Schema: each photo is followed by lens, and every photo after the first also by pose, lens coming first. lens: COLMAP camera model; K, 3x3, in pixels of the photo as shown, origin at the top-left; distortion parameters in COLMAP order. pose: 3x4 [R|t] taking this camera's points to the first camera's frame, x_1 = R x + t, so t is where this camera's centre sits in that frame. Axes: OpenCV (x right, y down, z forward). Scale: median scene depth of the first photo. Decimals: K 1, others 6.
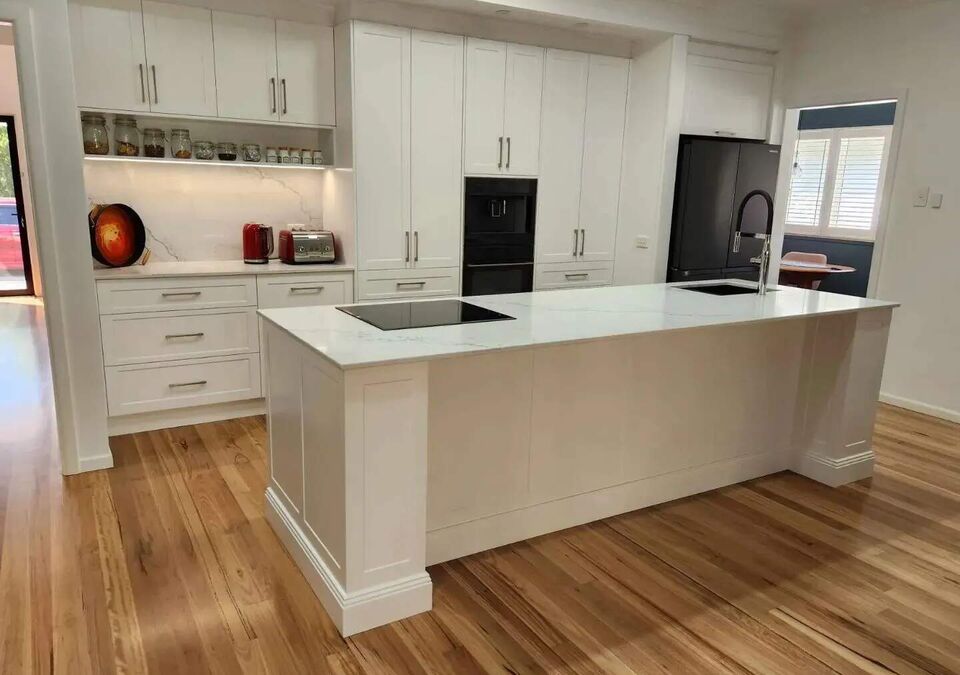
lens RADIAL K [[750.6, 0, 480.0], [0, 750.6, 337.5], [0, 0, 1]] dist [0.053707, -0.007309]
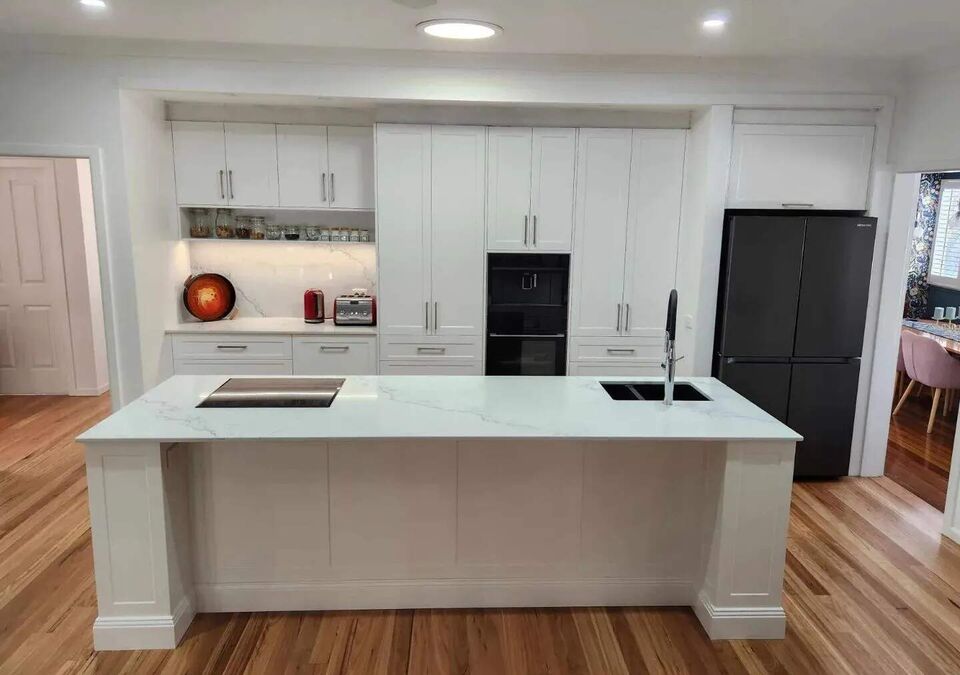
lens RADIAL K [[722.7, 0, 461.4], [0, 722.7, 332.6], [0, 0, 1]] dist [0.022374, 0.002458]
pose [[0.875803, 0.075741, -0.476689, 0.470591], [-0.090998, 0.995811, -0.008963, -0.094454], [0.474013, 0.051228, 0.879026, 0.096734]]
